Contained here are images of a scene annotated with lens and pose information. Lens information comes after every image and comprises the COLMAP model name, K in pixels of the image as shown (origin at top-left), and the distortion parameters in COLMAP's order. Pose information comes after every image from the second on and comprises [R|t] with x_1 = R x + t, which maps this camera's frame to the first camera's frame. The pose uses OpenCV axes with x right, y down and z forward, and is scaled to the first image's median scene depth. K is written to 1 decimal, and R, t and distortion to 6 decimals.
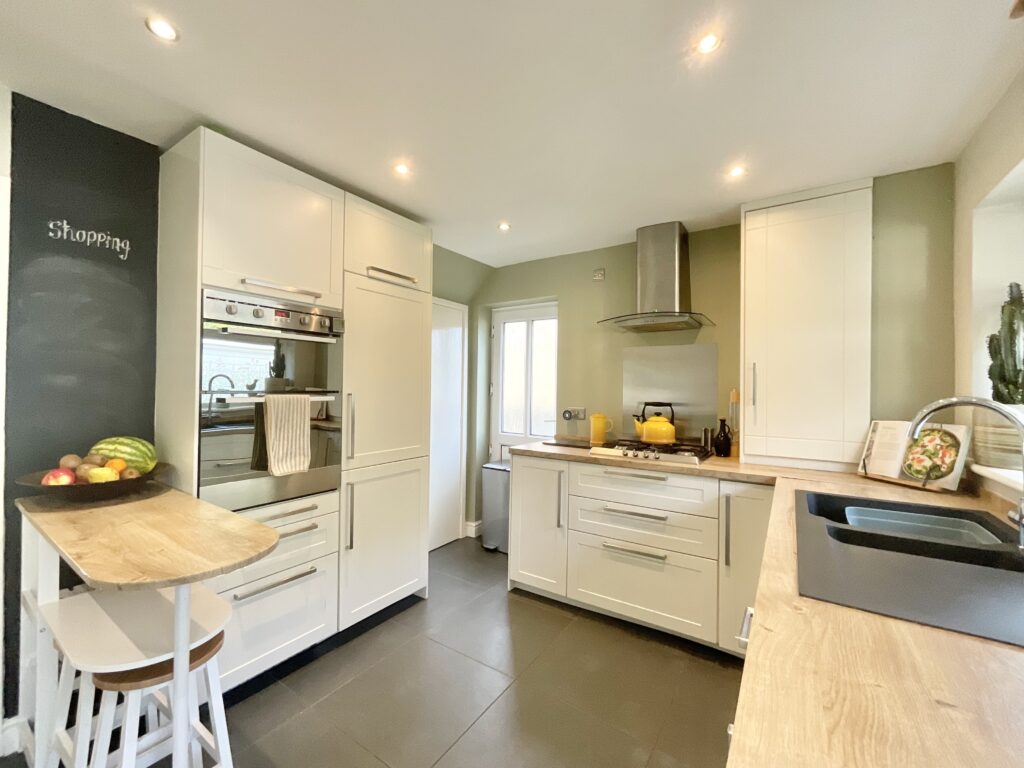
lens RADIAL K [[417.1, 0, 510.5], [0, 417.1, 384.4], [0, 0, 1]] dist [0.000717, 0.000239]
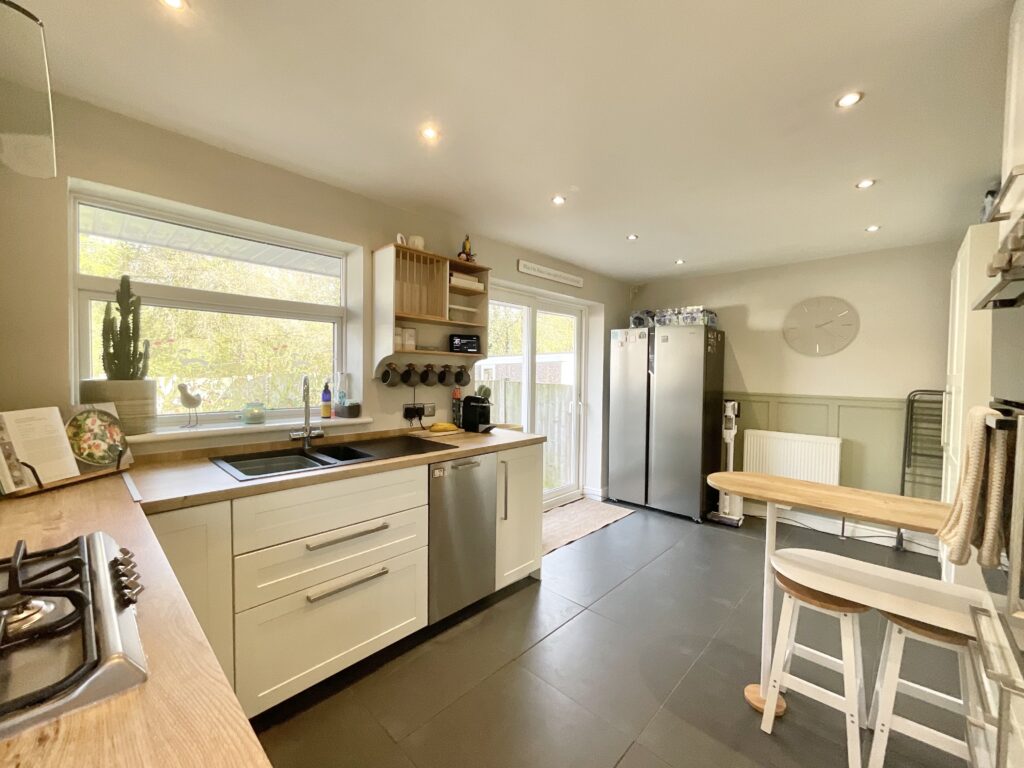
lens RADIAL K [[417.1, 0, 510.5], [0, 417.1, 384.4], [0, 0, 1]] dist [0.000717, 0.000239]
pose [[-0.984875, -0.042222, 0.168040, -0.049155], [-0.038574, 0.998945, 0.024921, -0.008371], [-0.168915, 0.018062, -0.985465, 1.764631]]
